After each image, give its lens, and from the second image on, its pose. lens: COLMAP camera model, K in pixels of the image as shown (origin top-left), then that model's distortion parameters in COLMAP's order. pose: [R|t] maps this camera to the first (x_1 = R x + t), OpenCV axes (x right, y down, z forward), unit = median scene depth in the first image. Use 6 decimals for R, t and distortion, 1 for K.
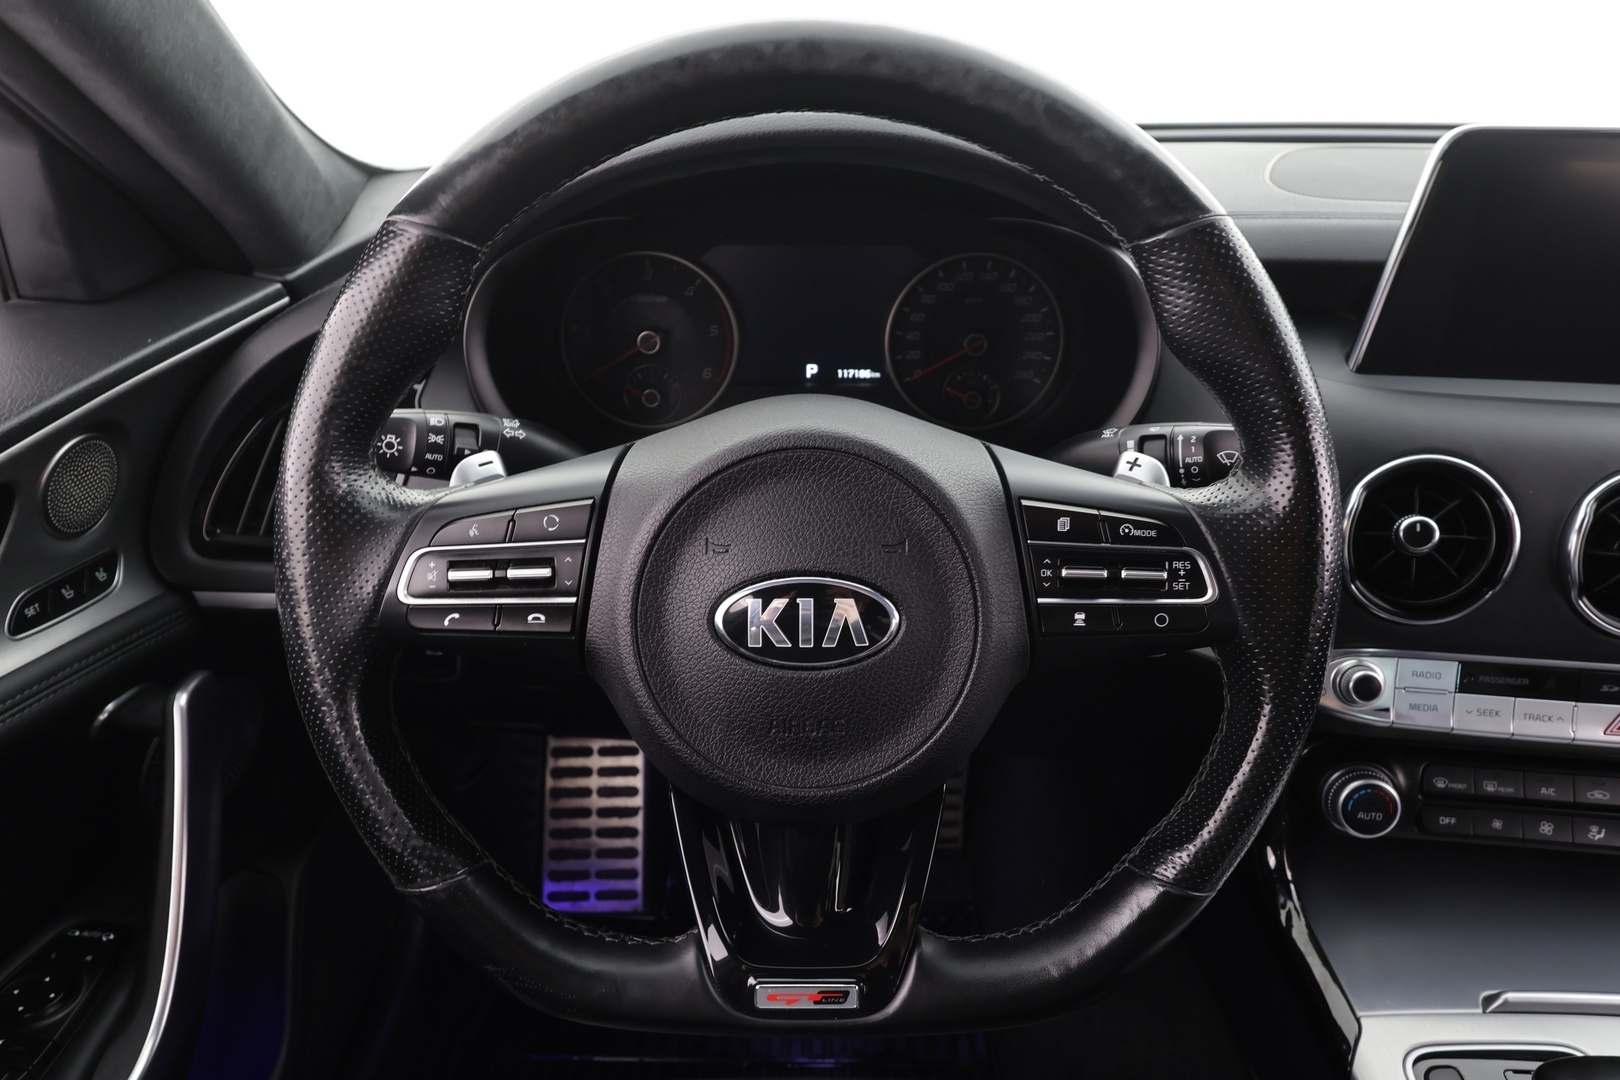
lens RADIAL K [[1068.2, 0, 811.4], [0, 1068.2, 543.2], [0, 0, 1]] dist [0.004357, 0.002102]
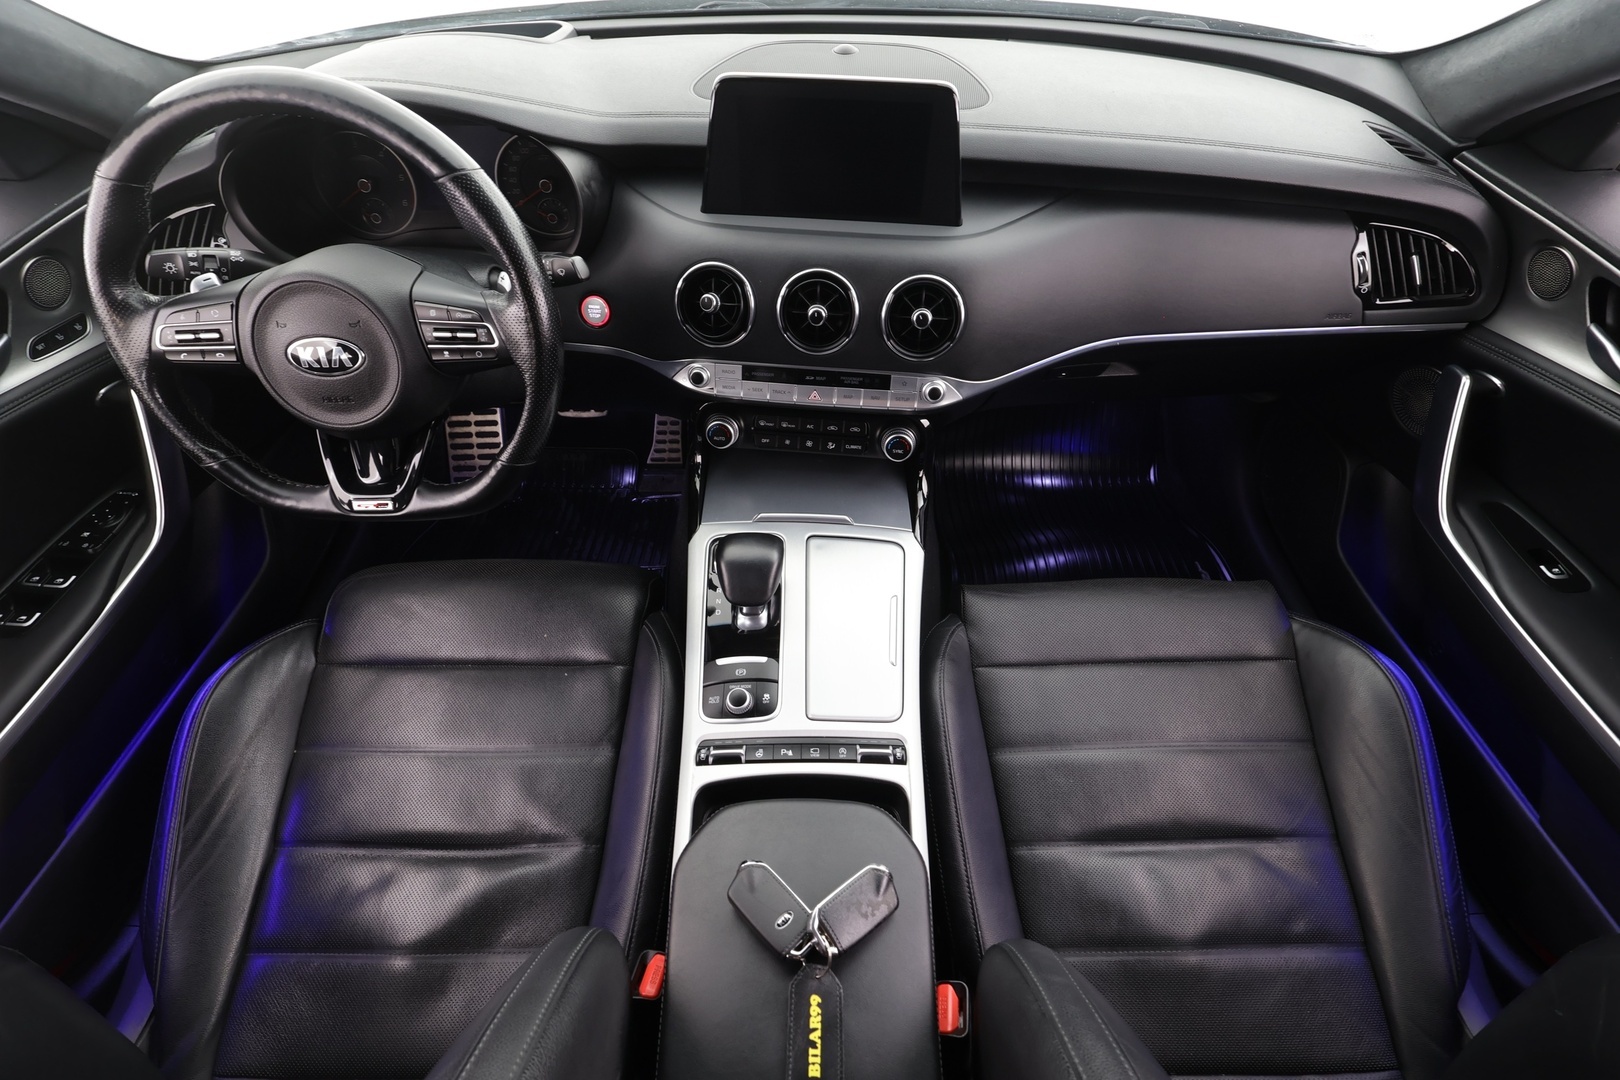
lens RADIAL K [[762.2, 0, 808.3], [0, 762.2, 546.8], [0, 0, 1]] dist [0.002108, -0.000104]
pose [[0.999976, -0.006990, -0.000068, 0.758356], [0.006549, 0.933347, 0.358917, -0.095987], [-0.002445, -0.358908, 0.933370, -0.541259]]
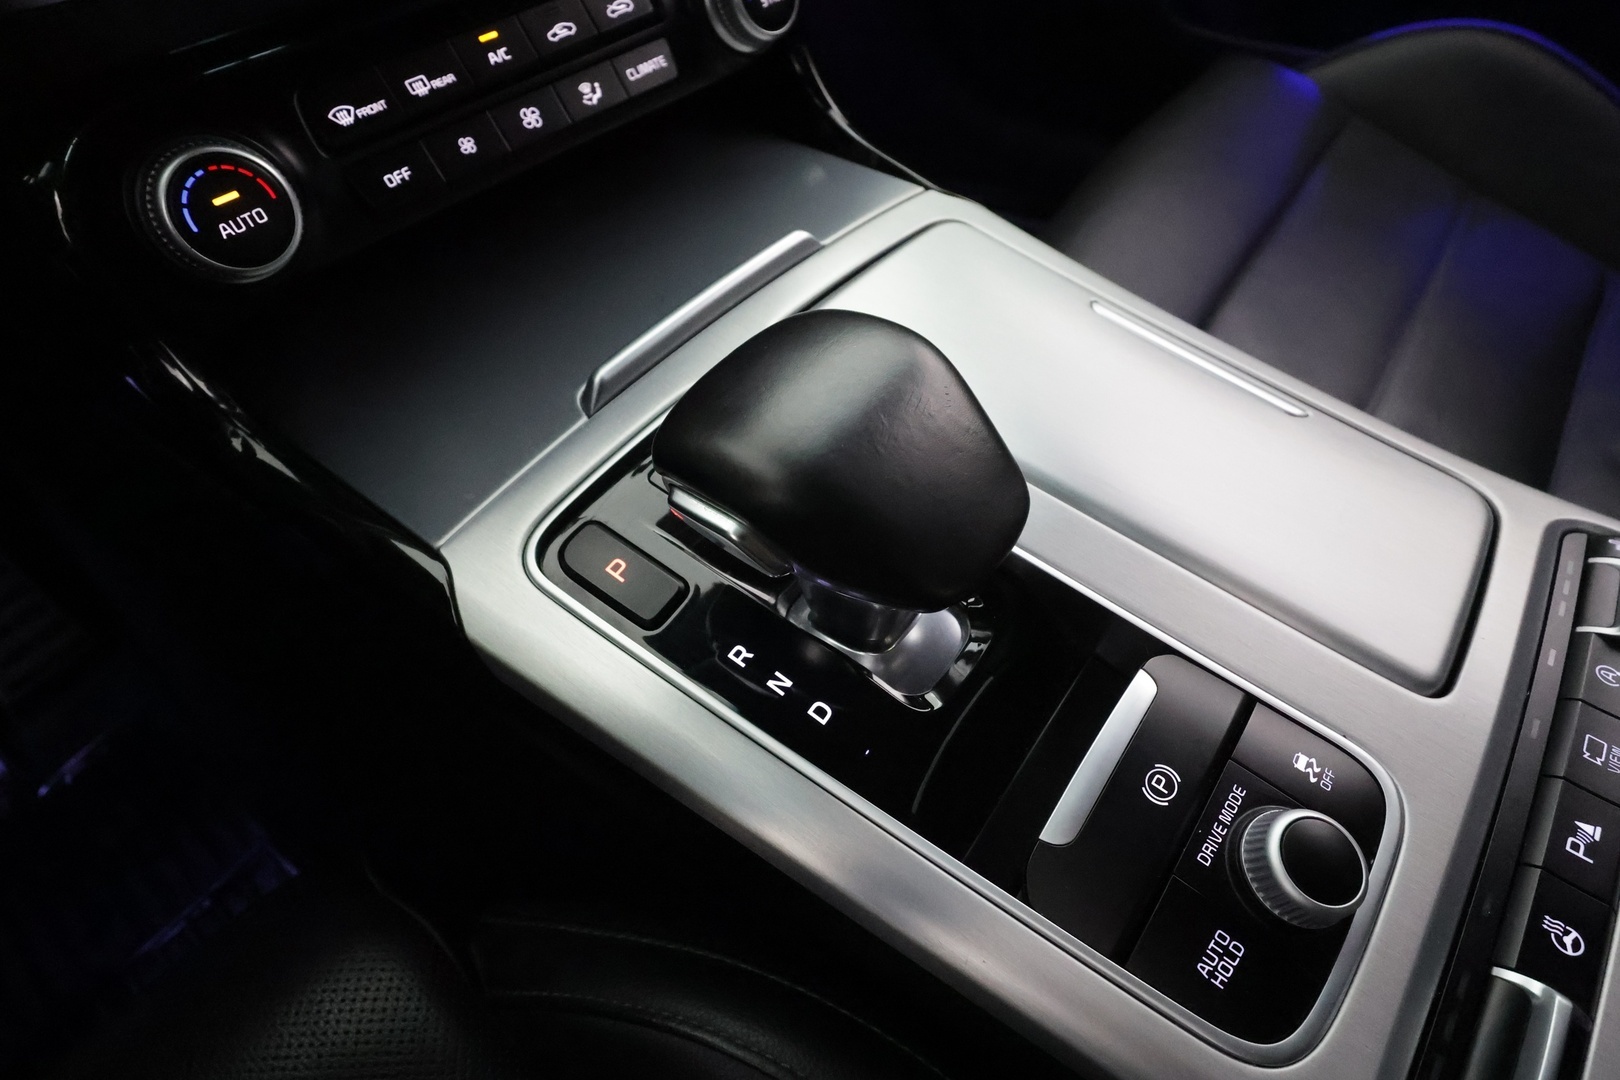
lens RADIAL K [[870.8, 0, 816.5], [0, 870.8, 542.1], [0, 0, 1]] dist [0.002101, 0.000187]
pose [[0.599989, -0.640833, 0.478900, 0.423491], [0.405089, 0.759565, 0.508885, 0.292170], [-0.689866, -0.111328, 0.715326, 0.543558]]
